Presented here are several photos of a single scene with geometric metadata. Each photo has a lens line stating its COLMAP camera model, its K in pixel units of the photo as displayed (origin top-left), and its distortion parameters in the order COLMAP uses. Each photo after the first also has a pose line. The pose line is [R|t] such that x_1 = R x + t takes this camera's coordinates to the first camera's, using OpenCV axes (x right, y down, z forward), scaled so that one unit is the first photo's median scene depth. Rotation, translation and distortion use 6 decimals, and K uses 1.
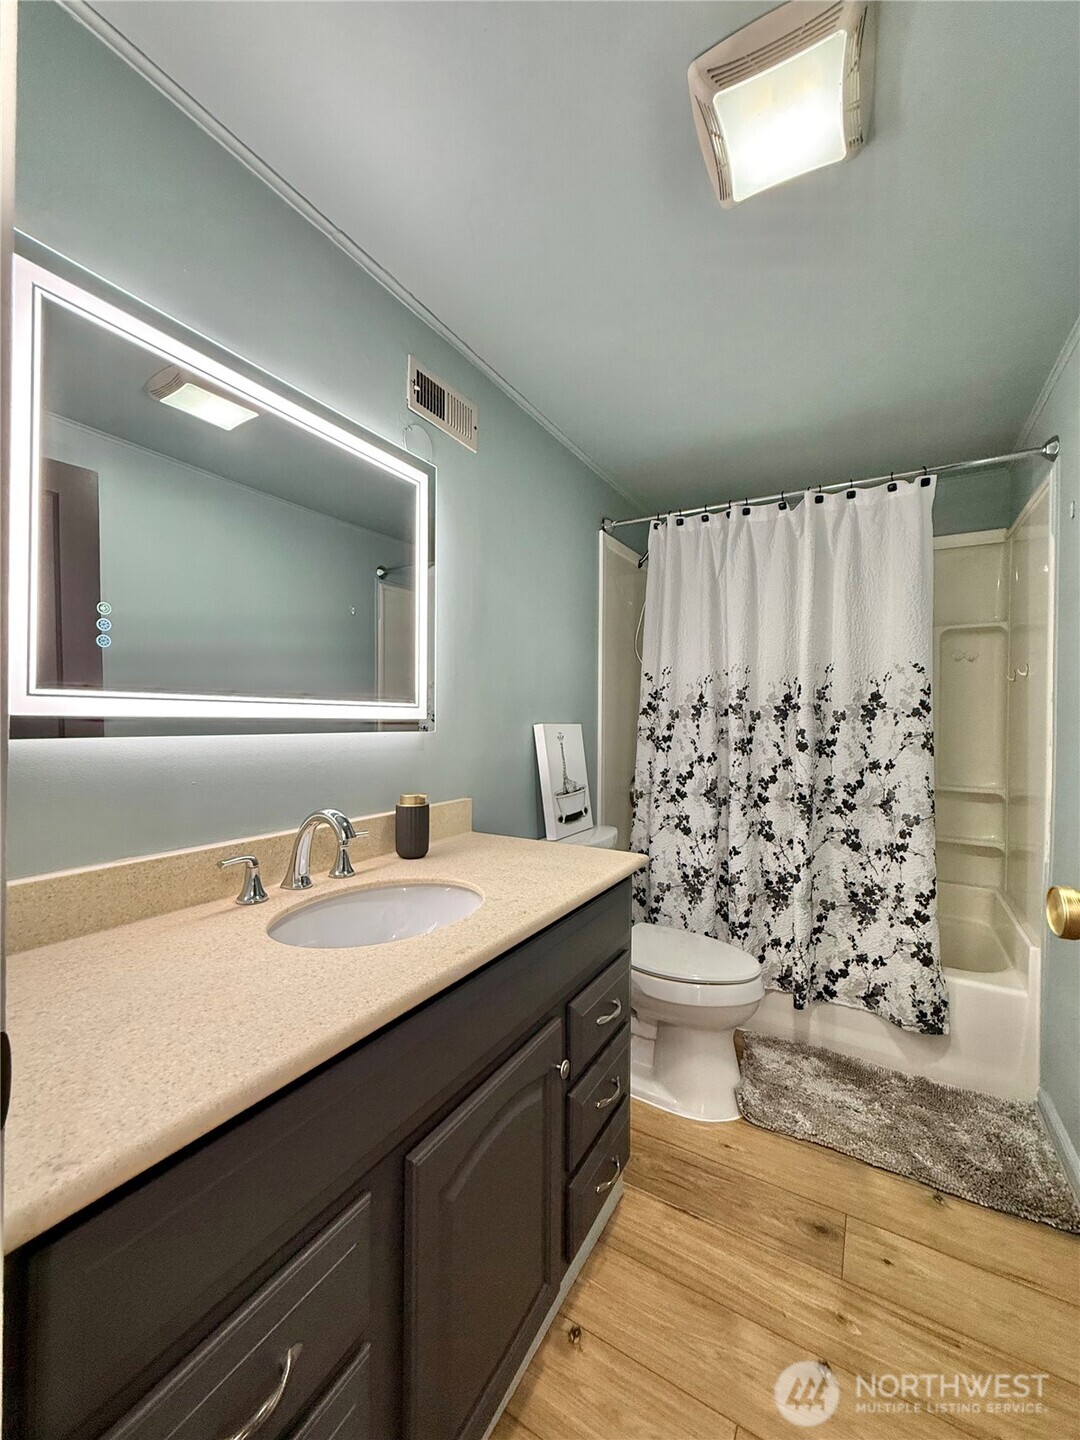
lens RADIAL K [[569.5, 0, 540.5], [0, 569.5, 719.1], [0, 0, 1]] dist [0.002387, -0.000137]
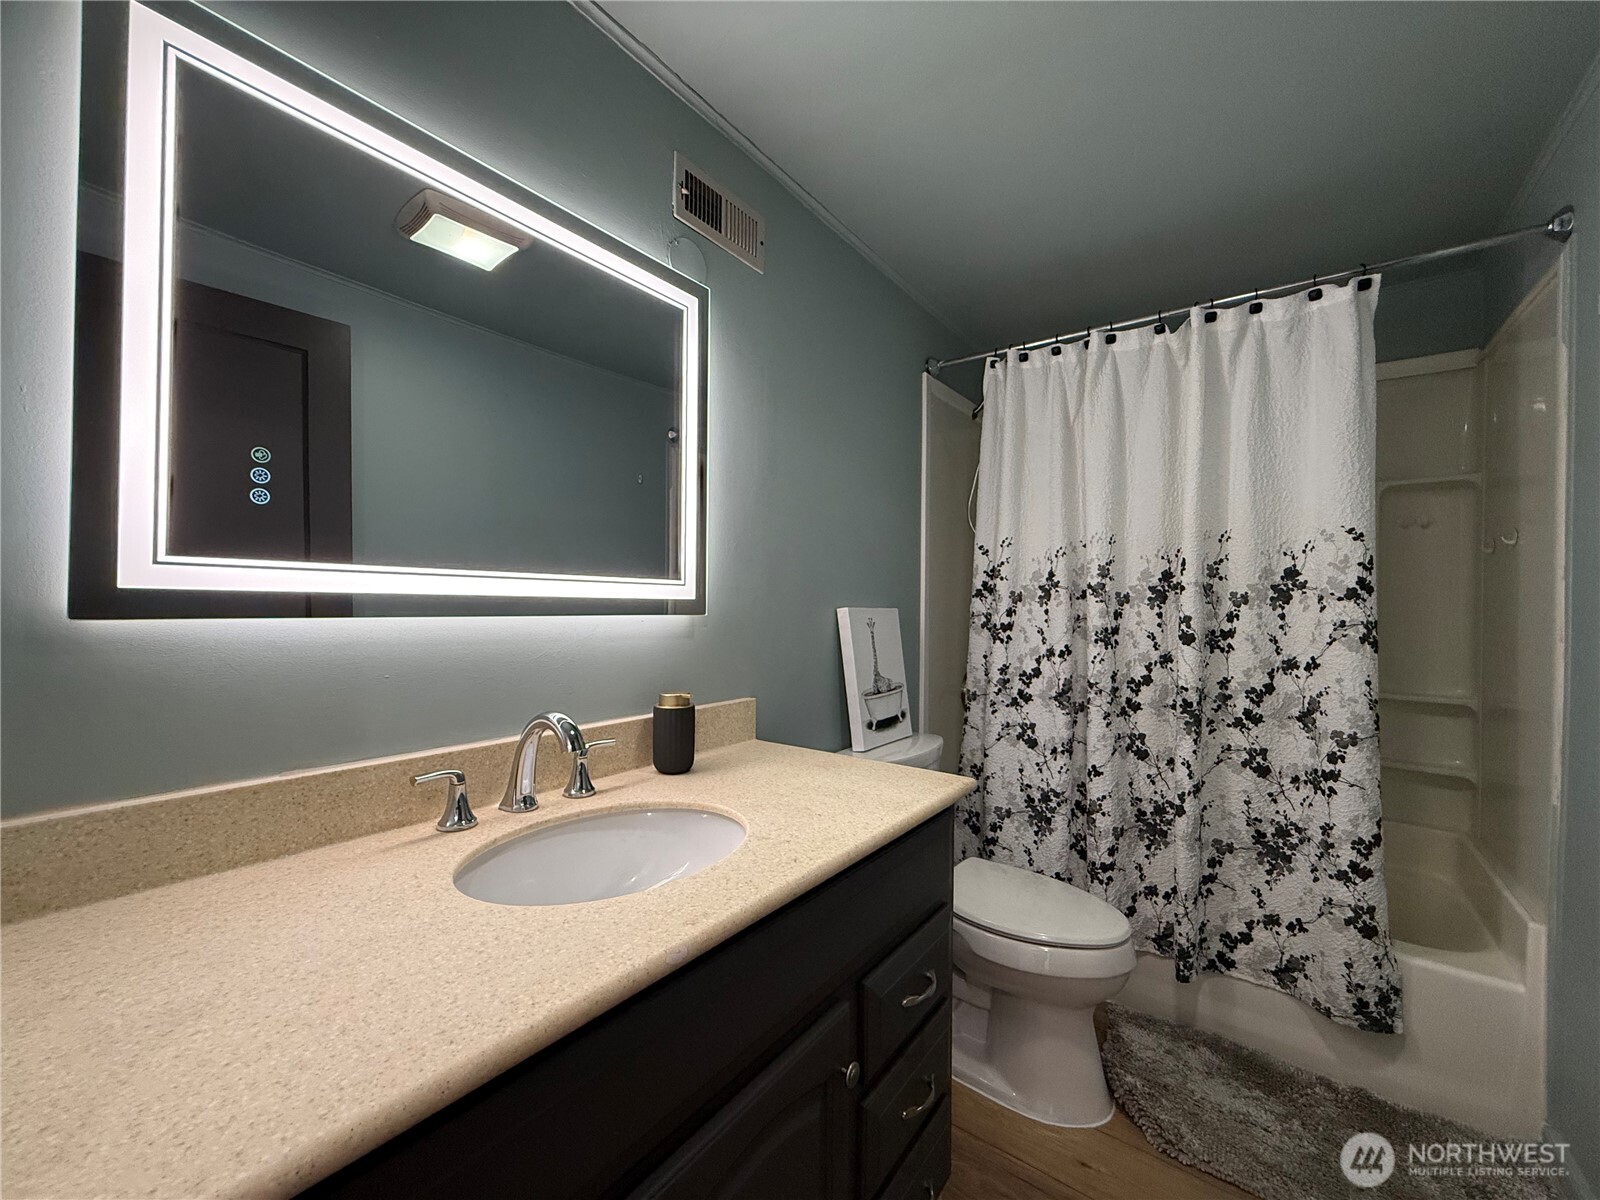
lens RADIAL K [[632.8, 0, 795.0], [0, 632.8, 600.8], [0, 0, 1]] dist [0.002387, -0.000137]
pose [[0.993489, 0.003048, -0.113889, 0.033166], [-0.003793, 0.999973, -0.006325, 0.004931], [0.113867, 0.006715, 0.993473, 0.097843]]
